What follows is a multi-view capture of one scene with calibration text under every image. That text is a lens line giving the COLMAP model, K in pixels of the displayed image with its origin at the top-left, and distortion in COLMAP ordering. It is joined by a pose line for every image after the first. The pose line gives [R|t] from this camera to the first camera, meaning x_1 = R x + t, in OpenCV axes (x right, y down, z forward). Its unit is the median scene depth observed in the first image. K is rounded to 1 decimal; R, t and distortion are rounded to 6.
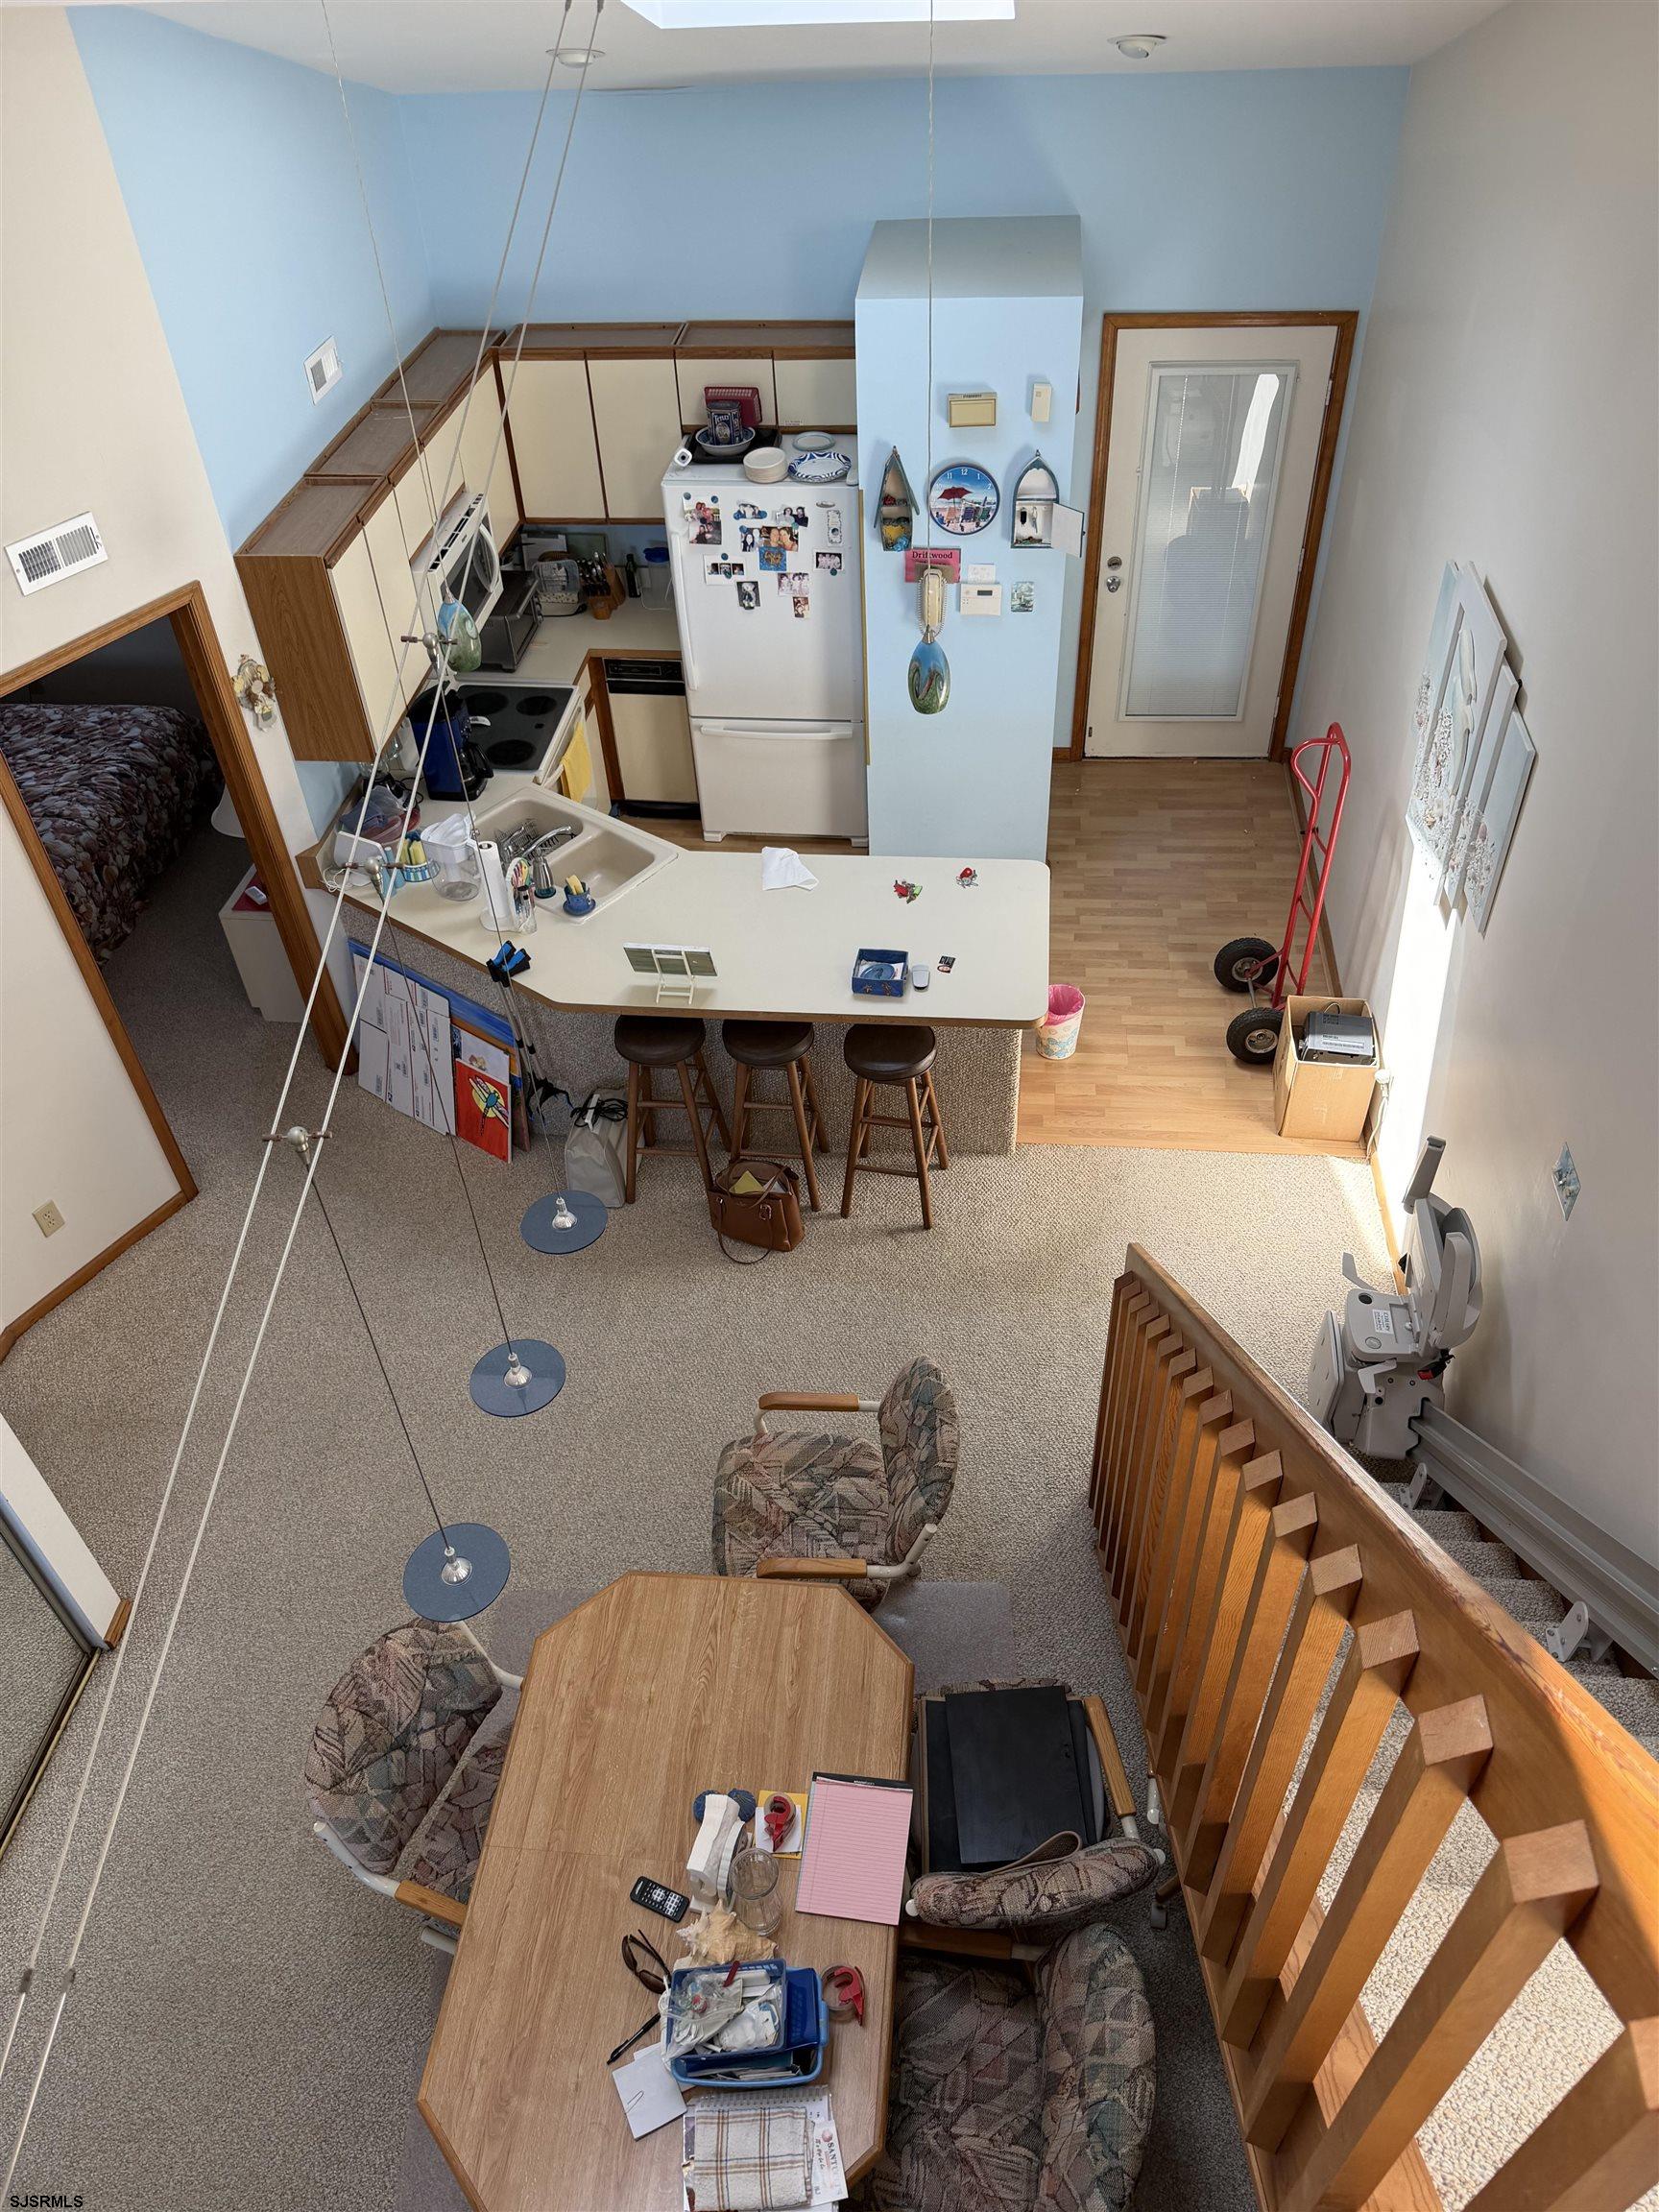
lens RADIAL K [[1534.9, 0, 829.5], [0, 1534.9, 1106.0], [0, 0, 1]] dist [0.103373, -0.171652]
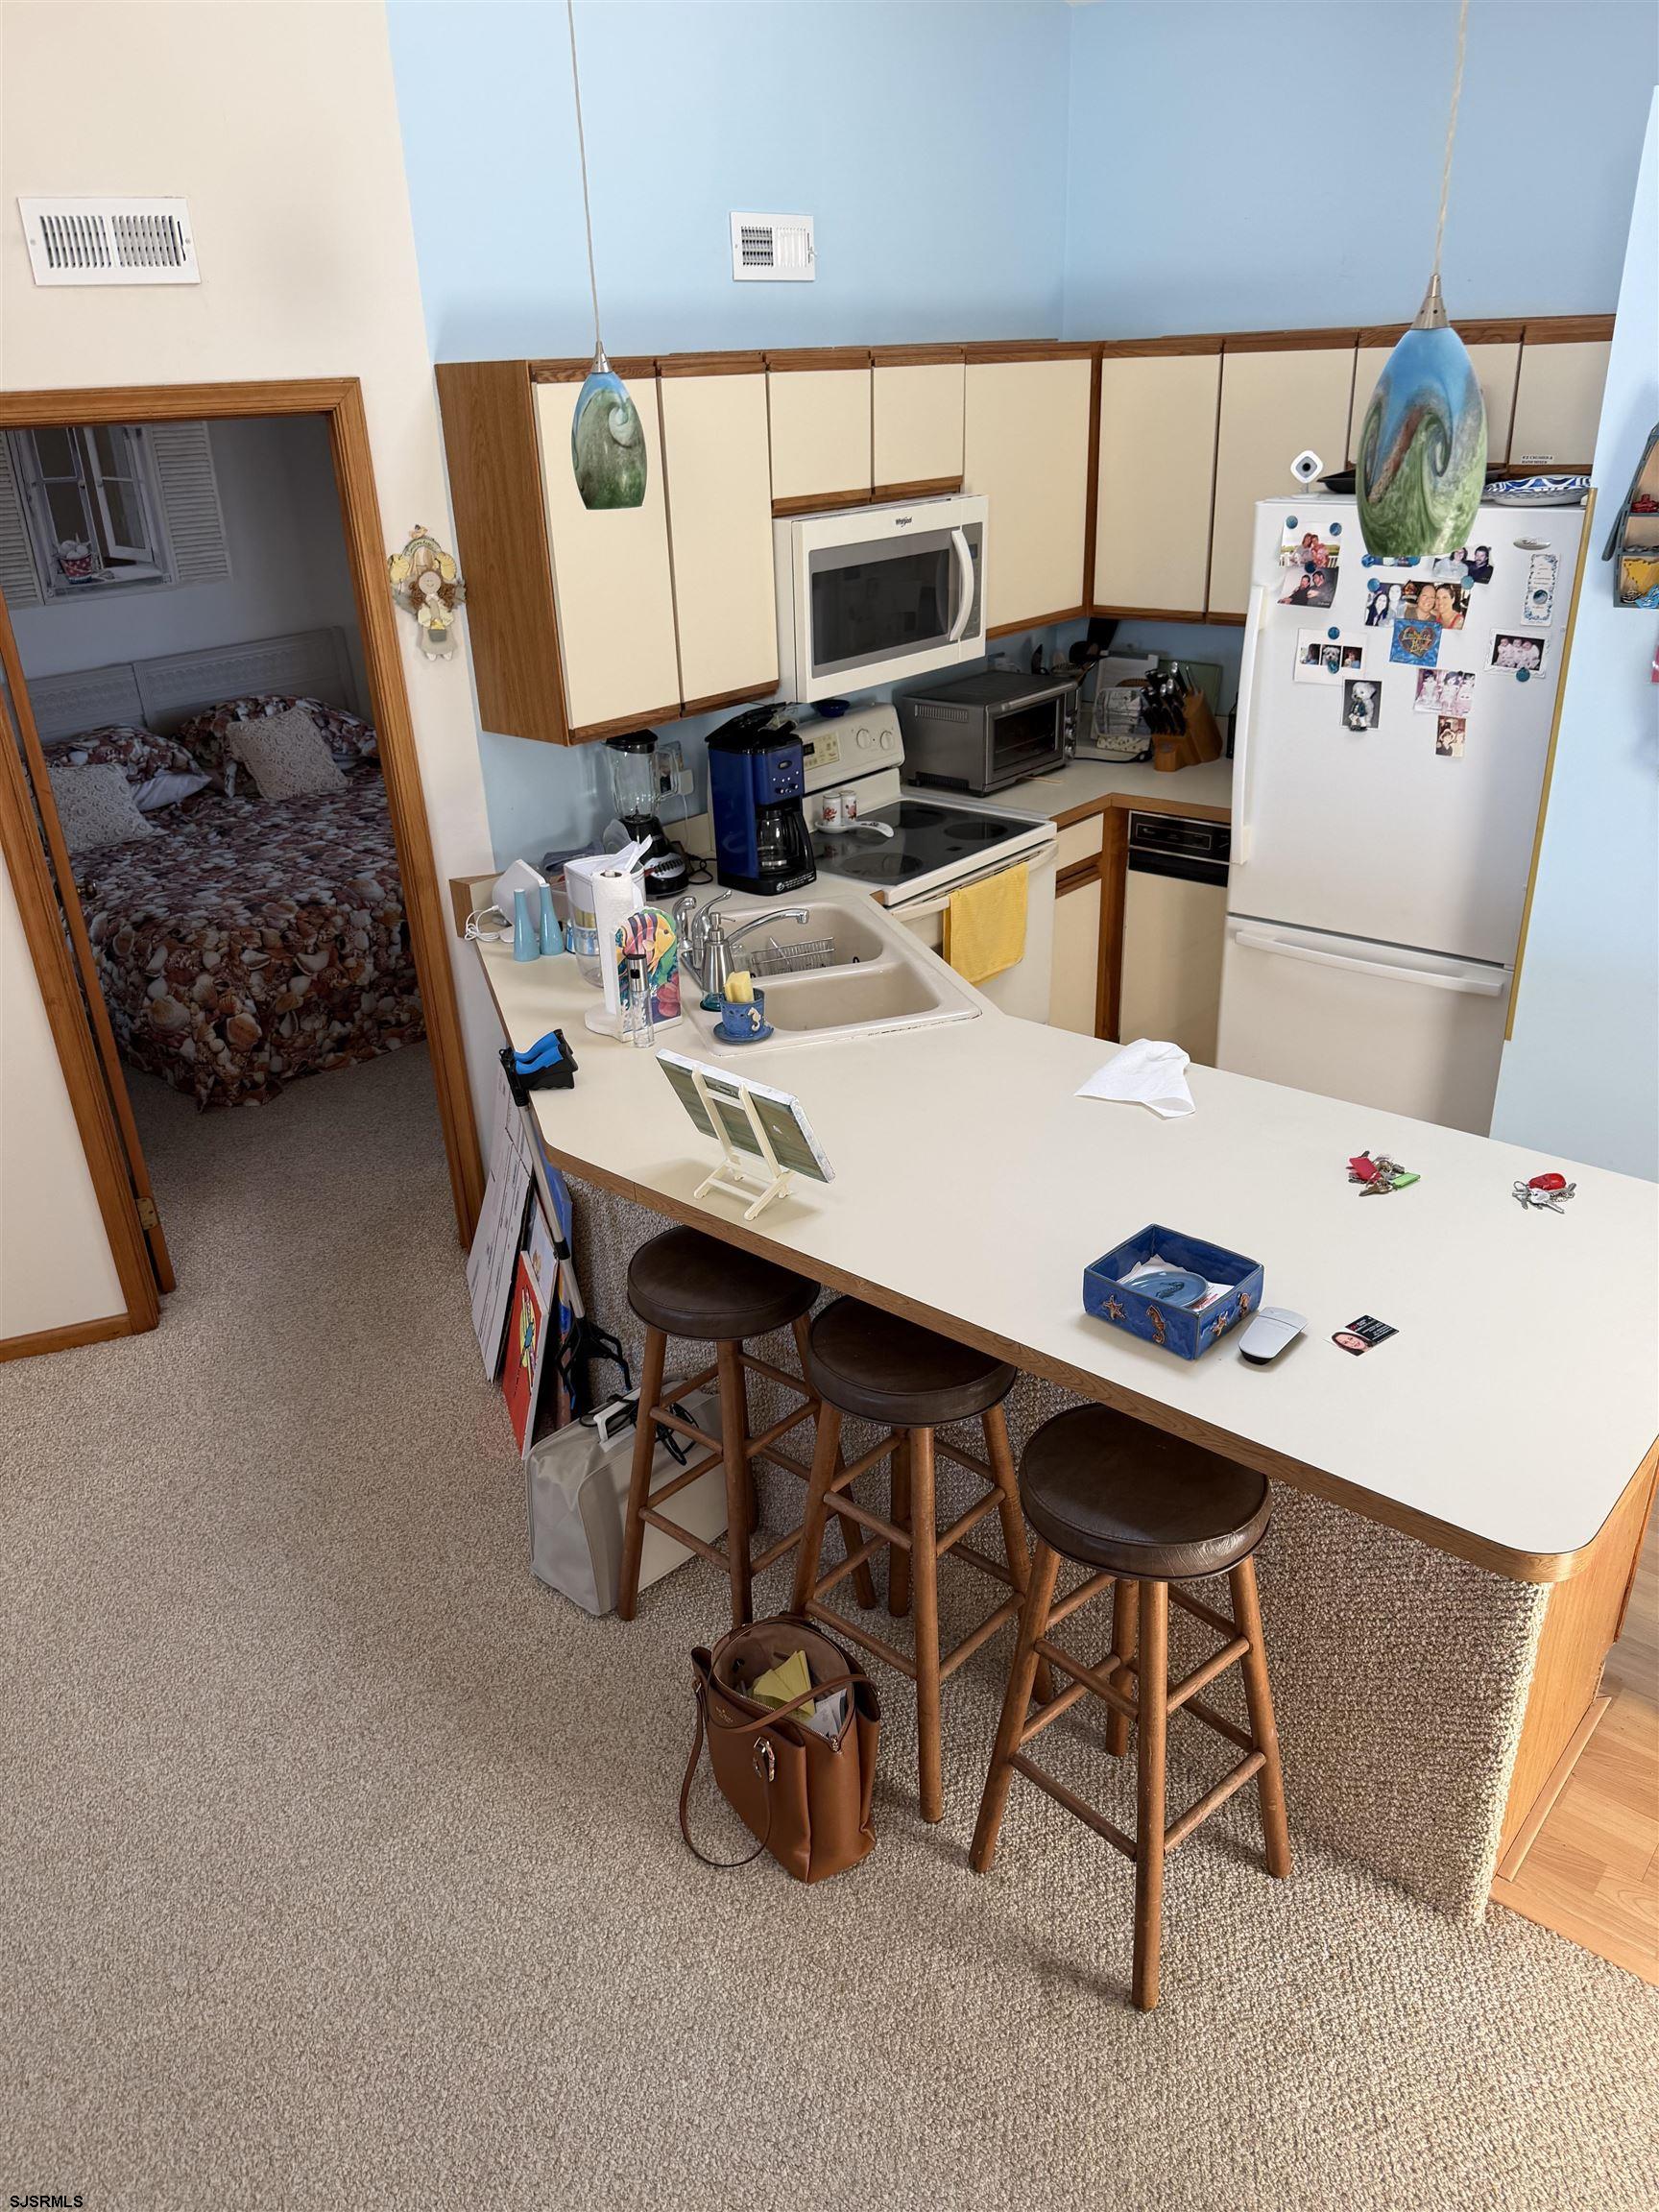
lens RADIAL K [[1541.6, 0, 829.5], [0, 1541.6, 1106.0], [0, 0, 1]] dist [0.186389, -0.383351]
pose [[0.821202, 0.250659, -0.512637, 0.143774], [-0.383909, 0.907335, -0.171340, -0.025737], [0.422186, 0.337511, 0.841336, 0.569603]]
